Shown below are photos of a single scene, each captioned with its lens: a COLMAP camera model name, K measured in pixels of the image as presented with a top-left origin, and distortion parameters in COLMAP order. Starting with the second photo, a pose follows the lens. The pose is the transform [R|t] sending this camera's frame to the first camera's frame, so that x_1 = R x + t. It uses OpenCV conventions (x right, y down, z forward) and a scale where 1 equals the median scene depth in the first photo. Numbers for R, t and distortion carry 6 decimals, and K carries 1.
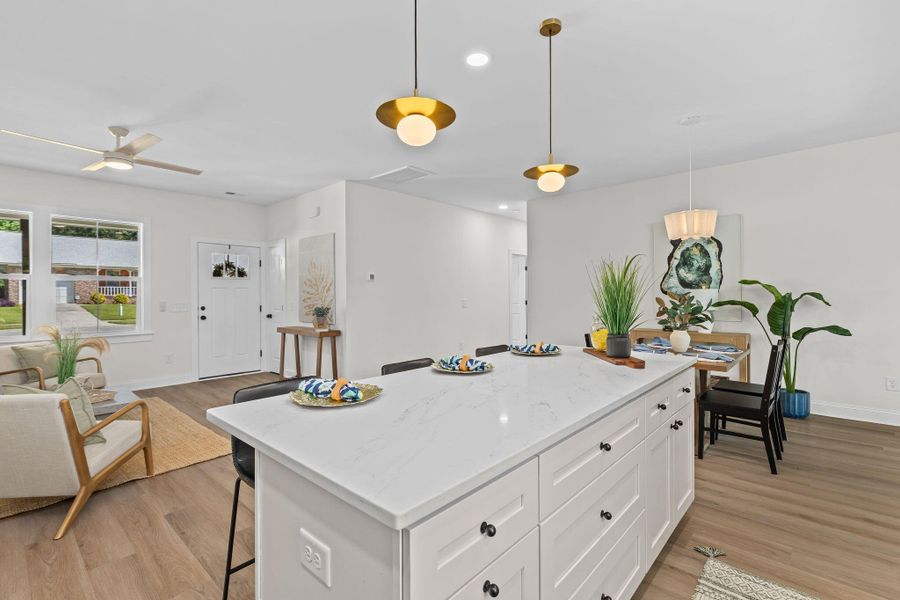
lens RADIAL K [[404.5, 0, 444.5], [0, 404.5, 294.5], [0, 0, 1]] dist [0.003563, 0.001244]
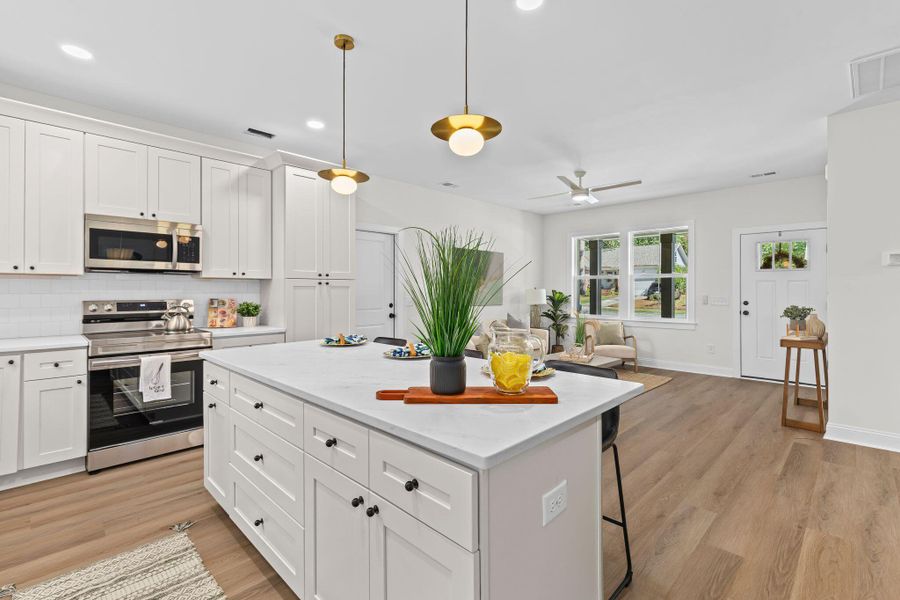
lens RADIAL K [[404.5, 0, 453.2], [0, 404.5, 292.6], [0, 0, 1]] dist [0.003563, 0.001244]
pose [[-0.046018, 0.012513, -0.998862, 0.458660], [-0.001841, 0.999919, 0.012611, -0.001356], [0.998939, 0.002419, -0.045991, 0.434891]]
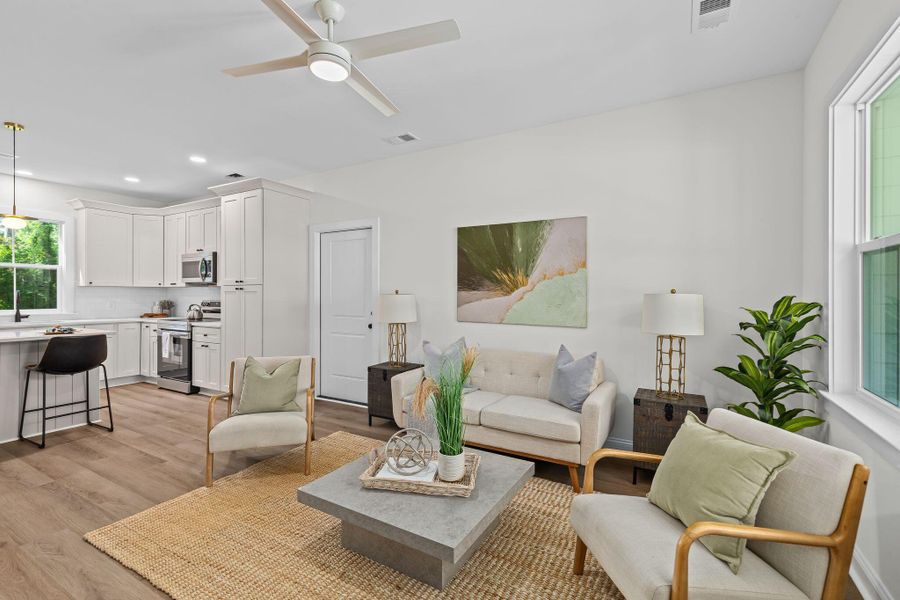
lens RADIAL K [[404.5, 0, 452.2], [0, 404.5, 297.1], [0, 0, 1]] dist [0.003563, 0.001244]
pose [[-0.977143, 0.004382, -0.212538, -0.607142], [0.002657, 0.999961, 0.008397, 0.003144], [0.212567, 0.007640, -0.977117, 1.142400]]
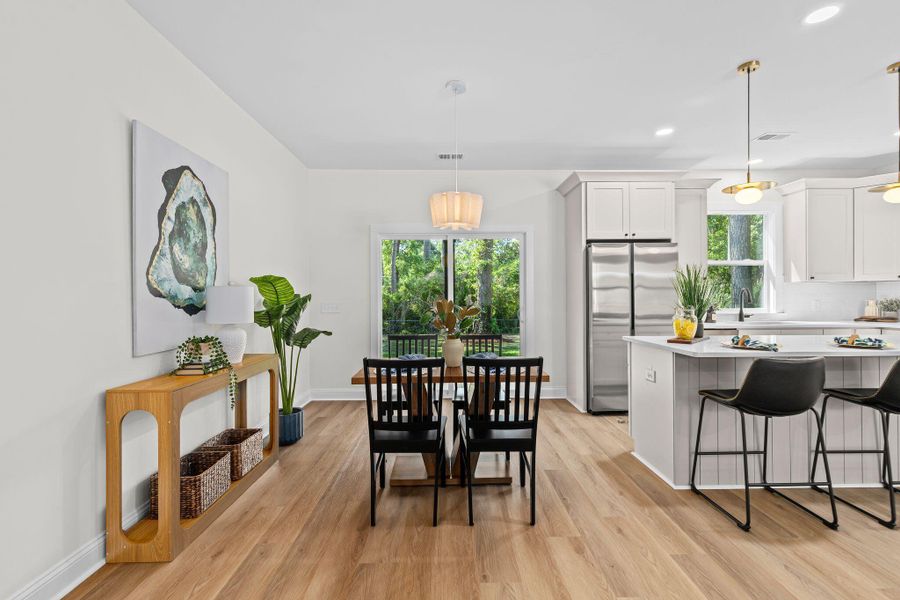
lens RADIAL K [[404.5, 0, 454.9], [0, 404.5, 295.6], [0, 0, 1]] dist [0.003563, 0.001244]
pose [[-0.689786, 0.012618, 0.723903, 0.008425], [0.012829, 0.999904, -0.005204, 0.006249], [-0.723899, 0.005697, -0.689882, 1.083555]]
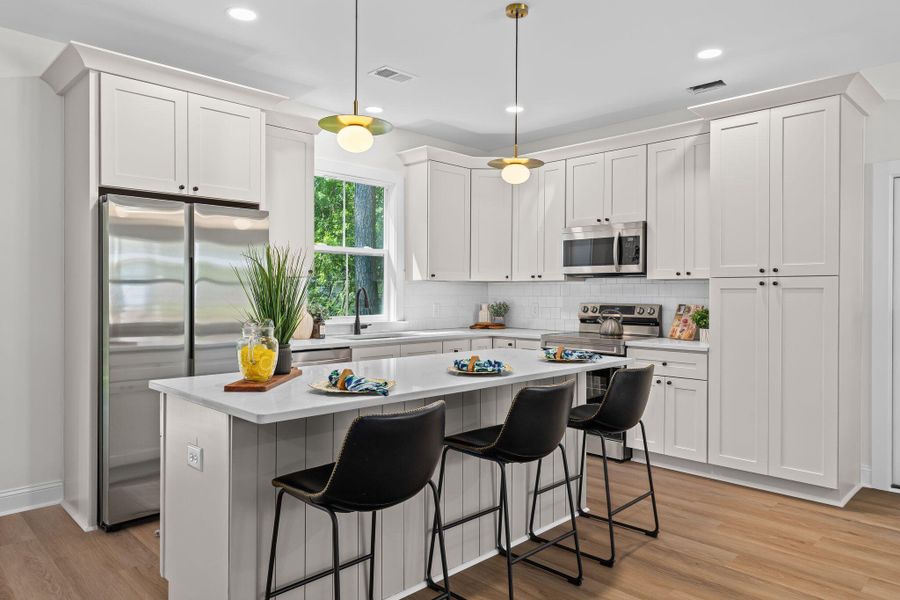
lens RADIAL K [[595.2, 0, 453.1], [0, 595.2, 297.2], [0, 0, 1]] dist [0.010191, -0.003489]
pose [[-0.998481, 0.002132, 0.055063, 0.022237], [0.002620, 0.999958, 0.008787, 0.000362], [-0.055042, 0.008918, -0.998444, 0.907878]]
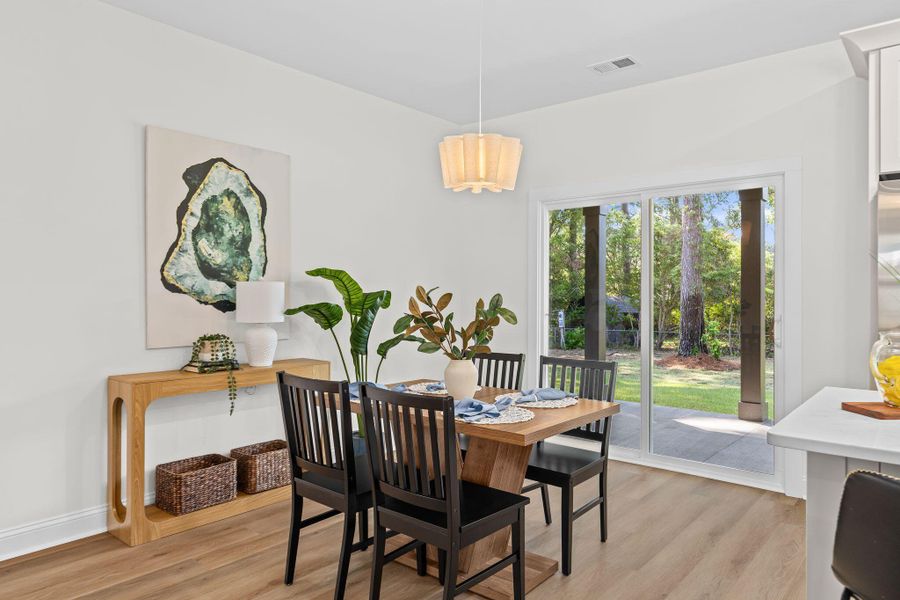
lens RADIAL K [[595.2, 0, 463.1], [0, 595.2, 294.8], [0, 0, 1]] dist [0.010191, -0.003489]
pose [[-0.047903, 0.006130, 0.998833, -0.127497], [-0.001172, 0.999980, -0.006193, 0.007262], [-0.998851, -0.001468, -0.047895, 0.721935]]
